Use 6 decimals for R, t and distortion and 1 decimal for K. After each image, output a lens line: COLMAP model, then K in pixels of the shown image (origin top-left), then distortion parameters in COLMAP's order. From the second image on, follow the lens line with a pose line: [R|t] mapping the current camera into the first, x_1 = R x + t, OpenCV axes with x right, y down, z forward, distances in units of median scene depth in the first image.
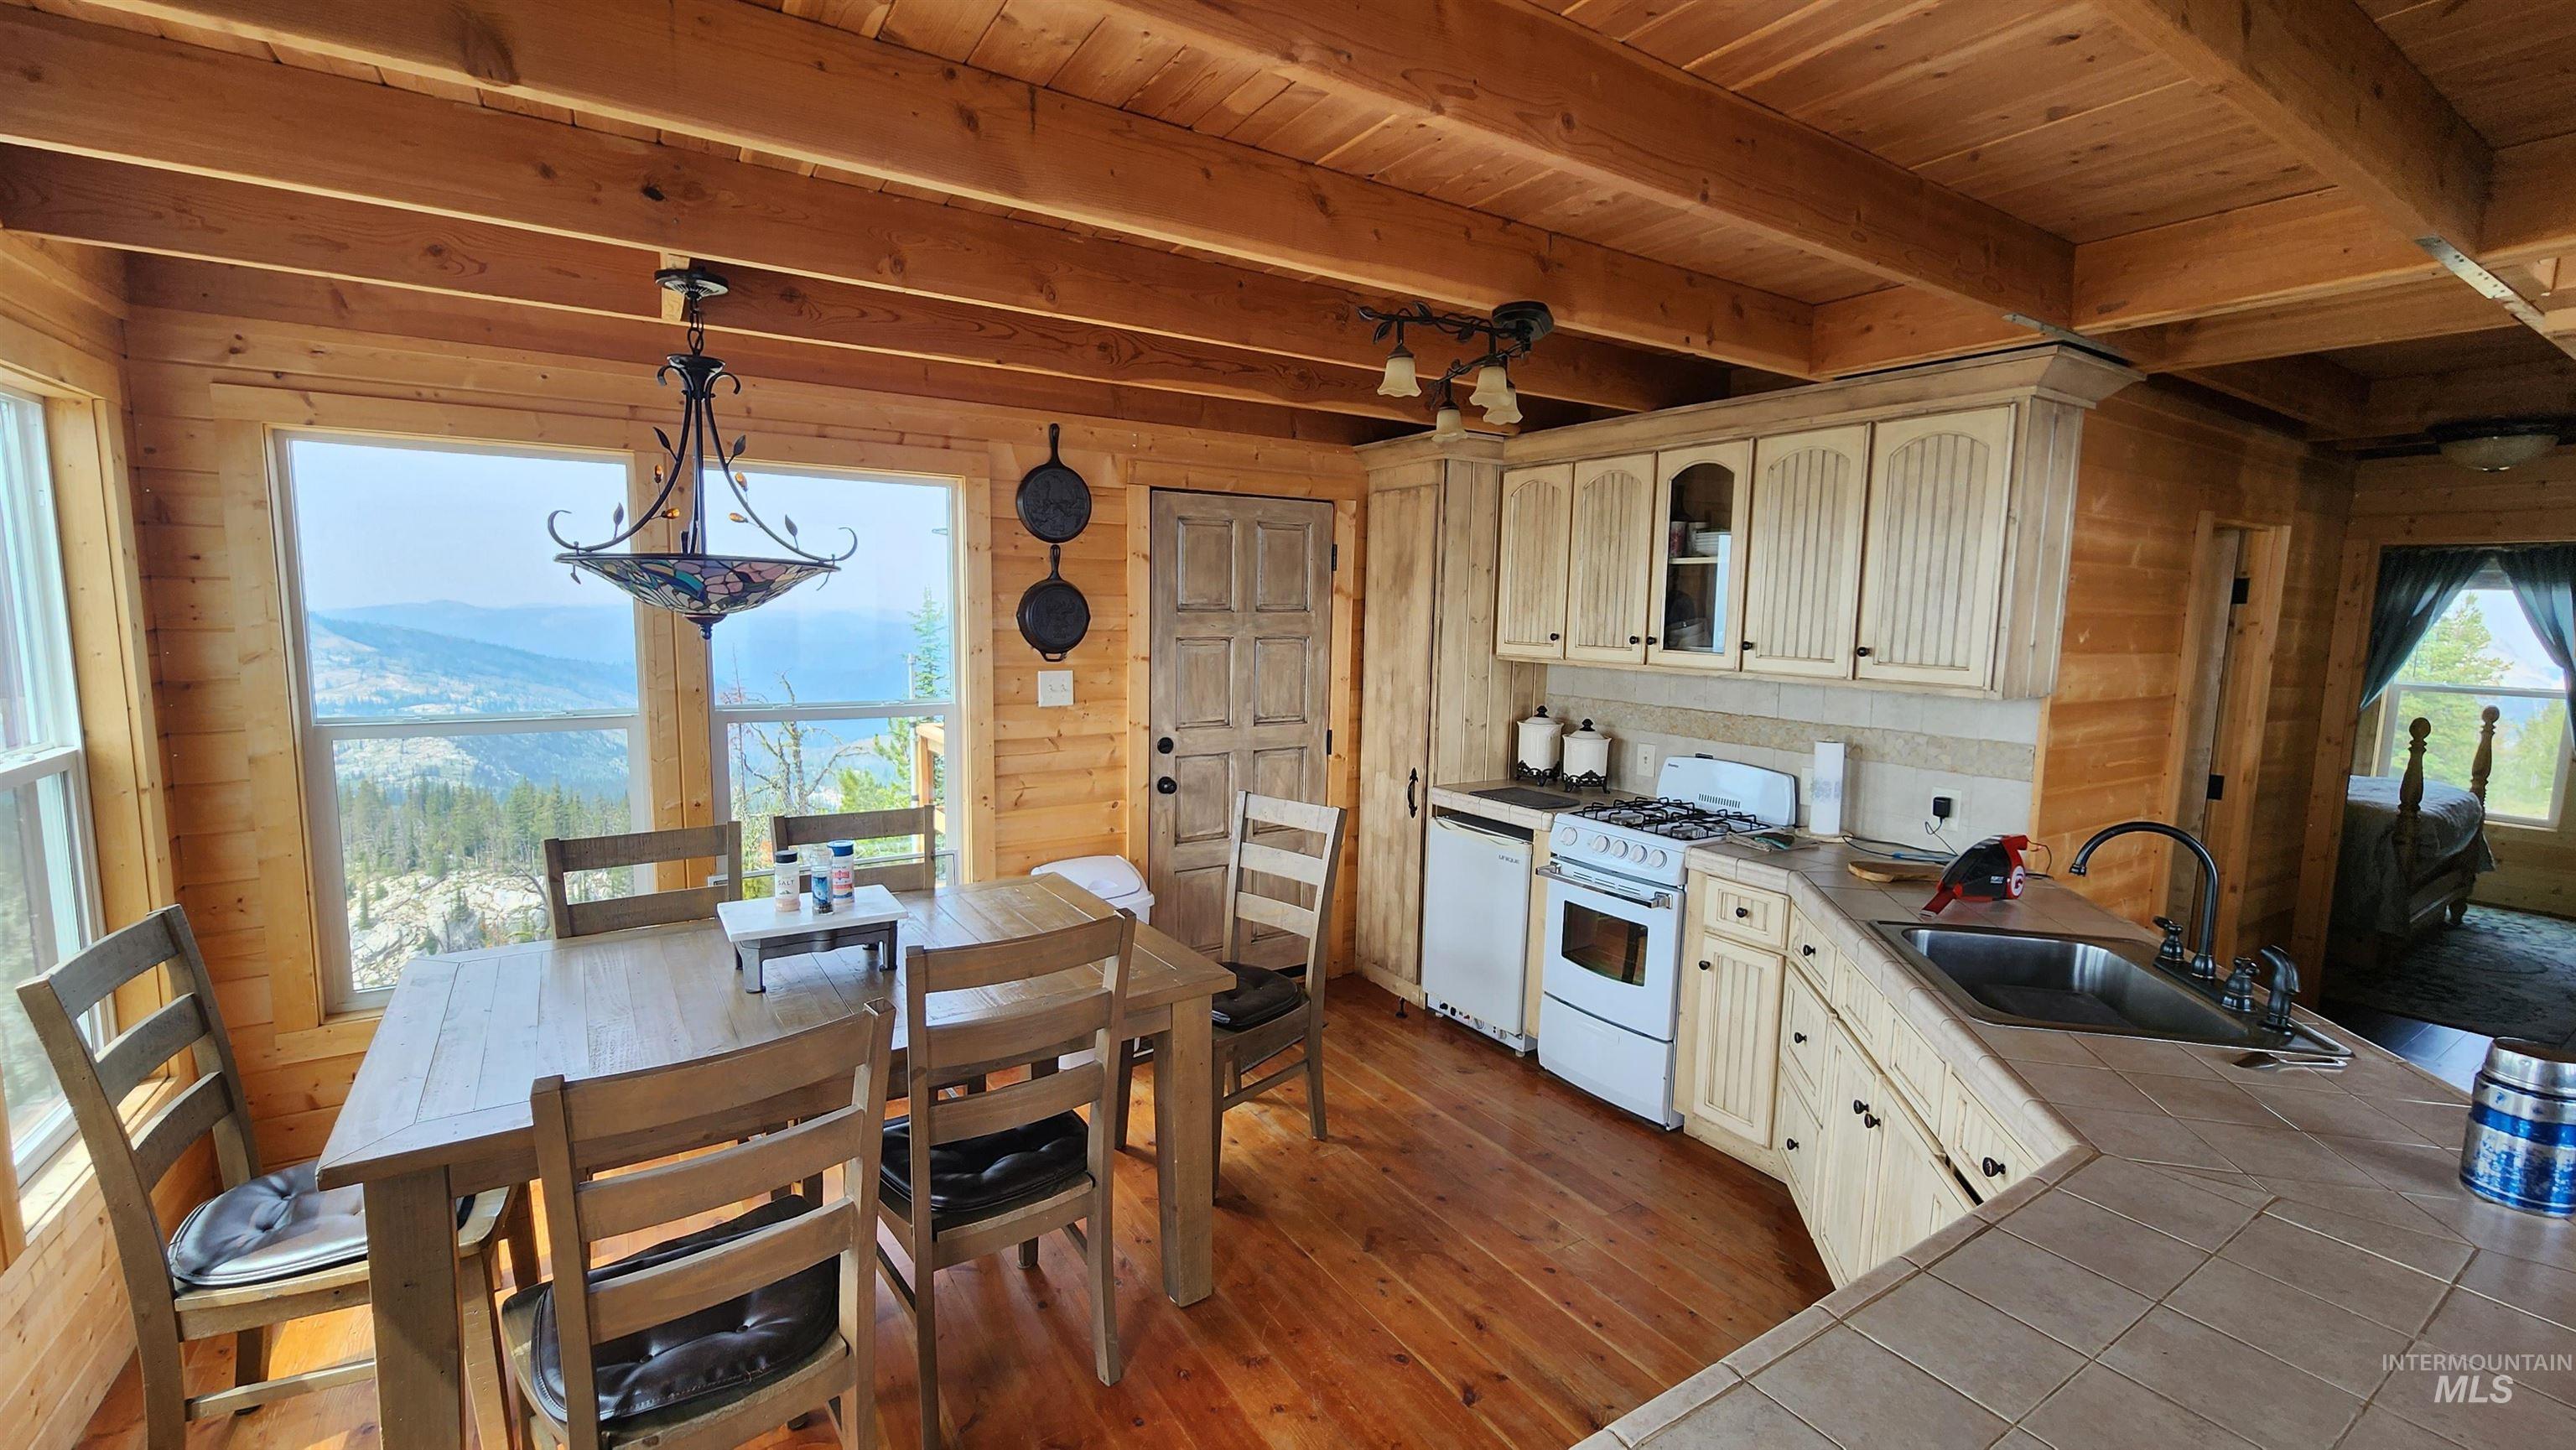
lens RADIAL K [[1075.8, 0, 1285.7], [0, 1075.8, 729.7], [0, 0, 1]] dist [0.011316, 0.001480]
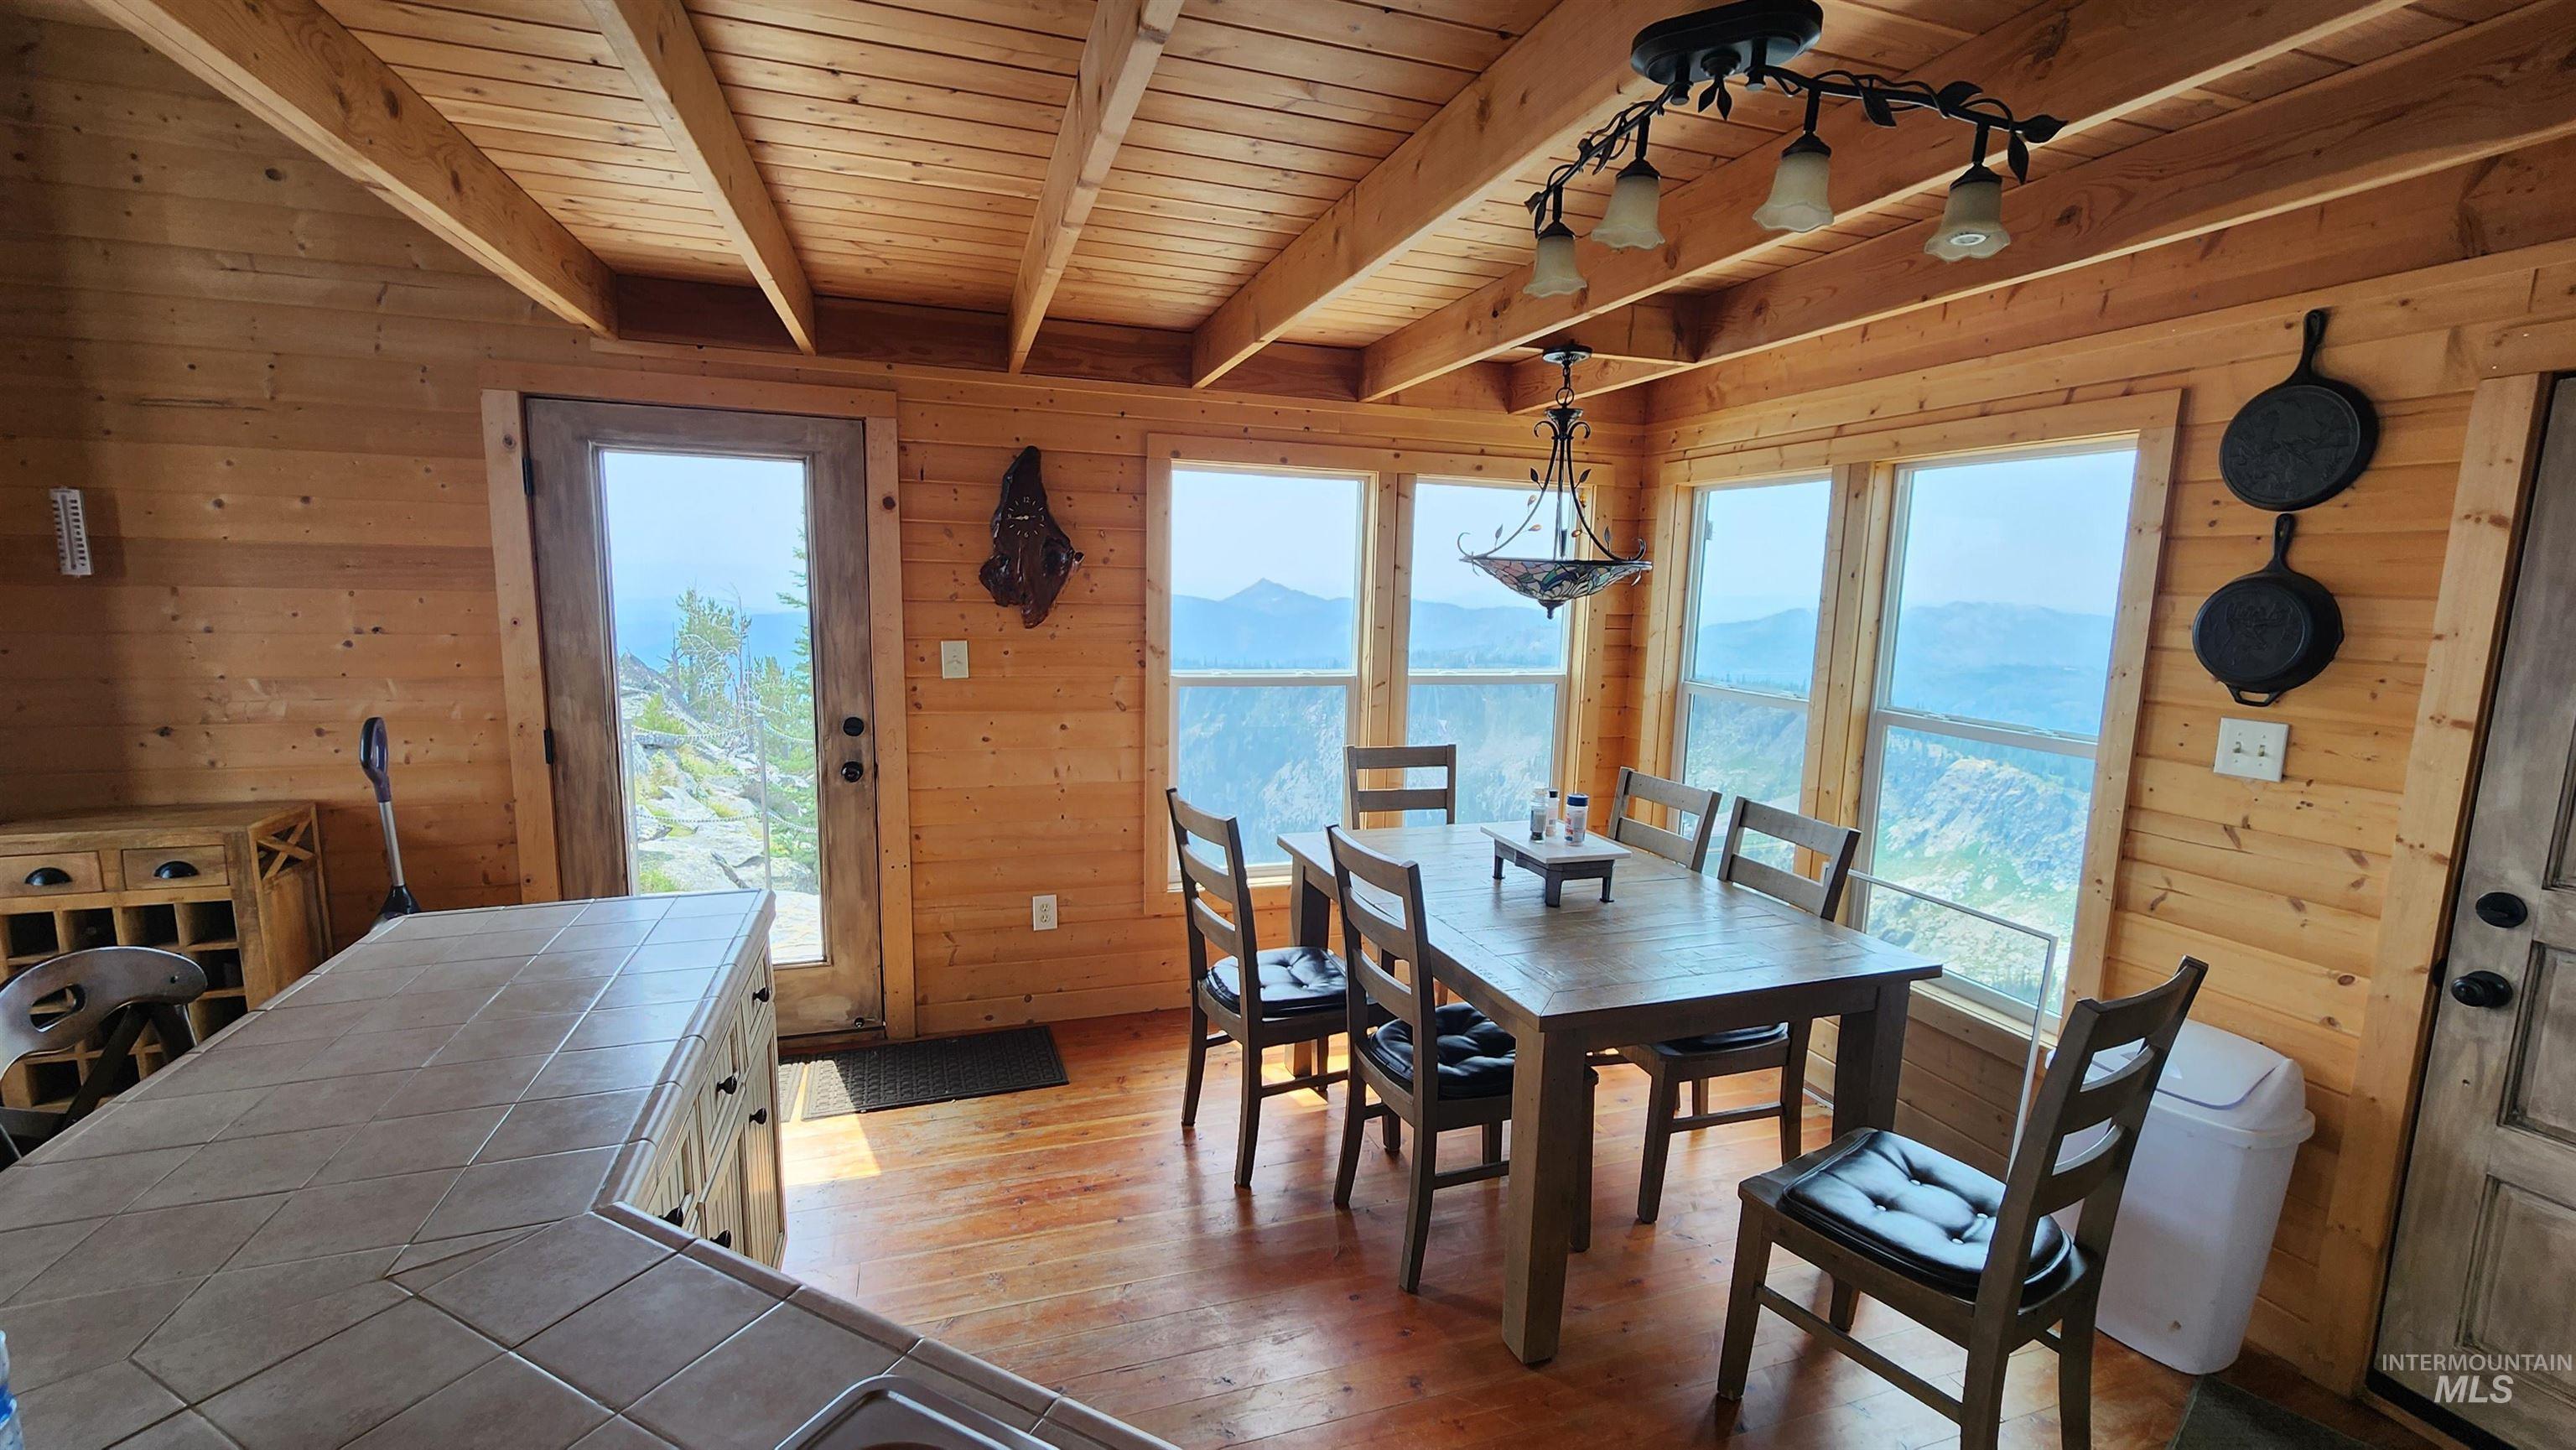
lens RADIAL K [[1075.8, 0, 1293.6], [0, 1075.8, 730.7], [0, 0, 1]] dist [0.011316, 0.001480]
pose [[-0.254728, 0.115500, -0.960090, 0.526057], [-0.143444, 0.977344, 0.155634, -0.067473], [0.956315, 0.177363, -0.232389, 0.629549]]
